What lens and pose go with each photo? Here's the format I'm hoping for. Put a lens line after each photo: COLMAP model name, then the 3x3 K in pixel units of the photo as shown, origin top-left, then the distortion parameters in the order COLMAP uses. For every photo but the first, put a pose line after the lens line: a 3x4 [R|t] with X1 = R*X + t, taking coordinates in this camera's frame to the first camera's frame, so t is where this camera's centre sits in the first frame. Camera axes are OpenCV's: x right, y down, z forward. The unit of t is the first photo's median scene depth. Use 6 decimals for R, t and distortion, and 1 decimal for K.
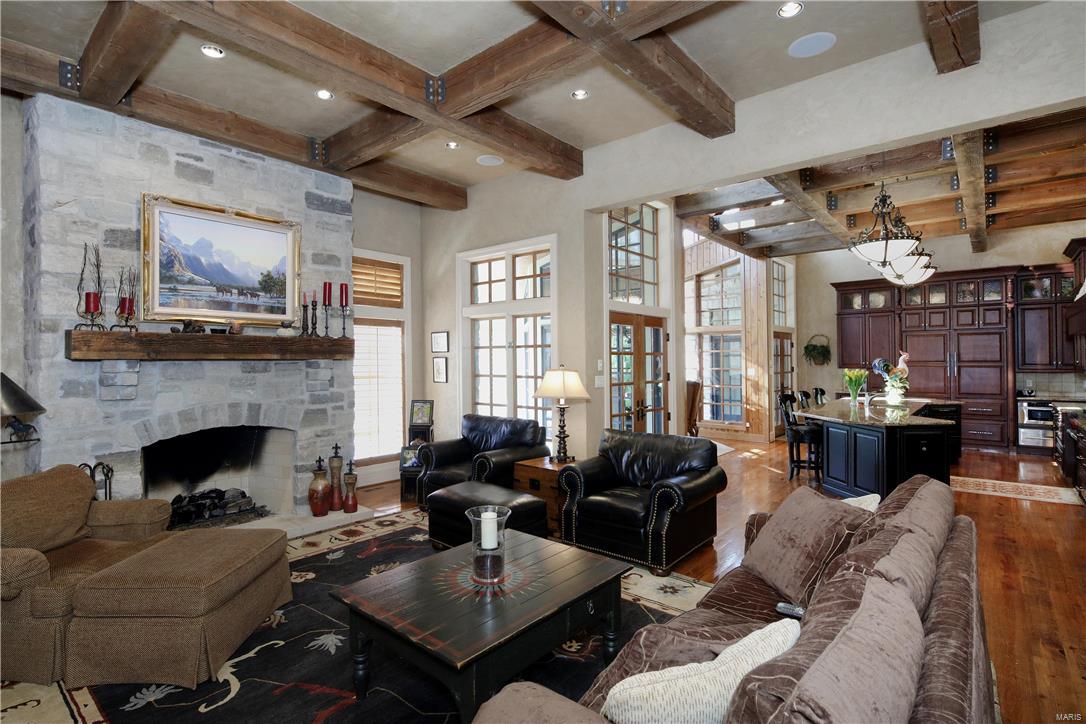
lens RADIAL K [[526.3, 0, 541.6], [0, 526.3, 347.9], [0, 0, 1]] dist [-0.011926, 0.000036]
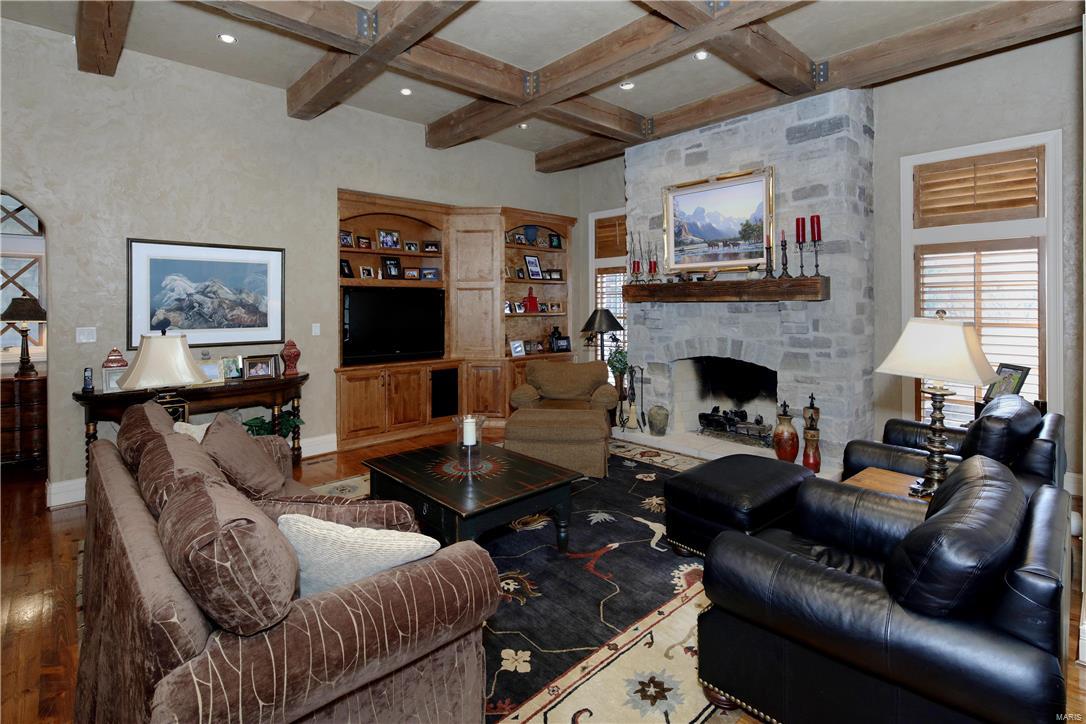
lens RADIAL K [[524.3, 0, 540.6], [0, 524.3, 302.6], [0, 0, 1]] dist [0.001238, -0.000402]
pose [[-0.129240, -0.002801, -0.991609, 0.625896], [0.025675, 0.999651, -0.006170, 0.020932], [0.991281, -0.026257, -0.129124, 0.718817]]
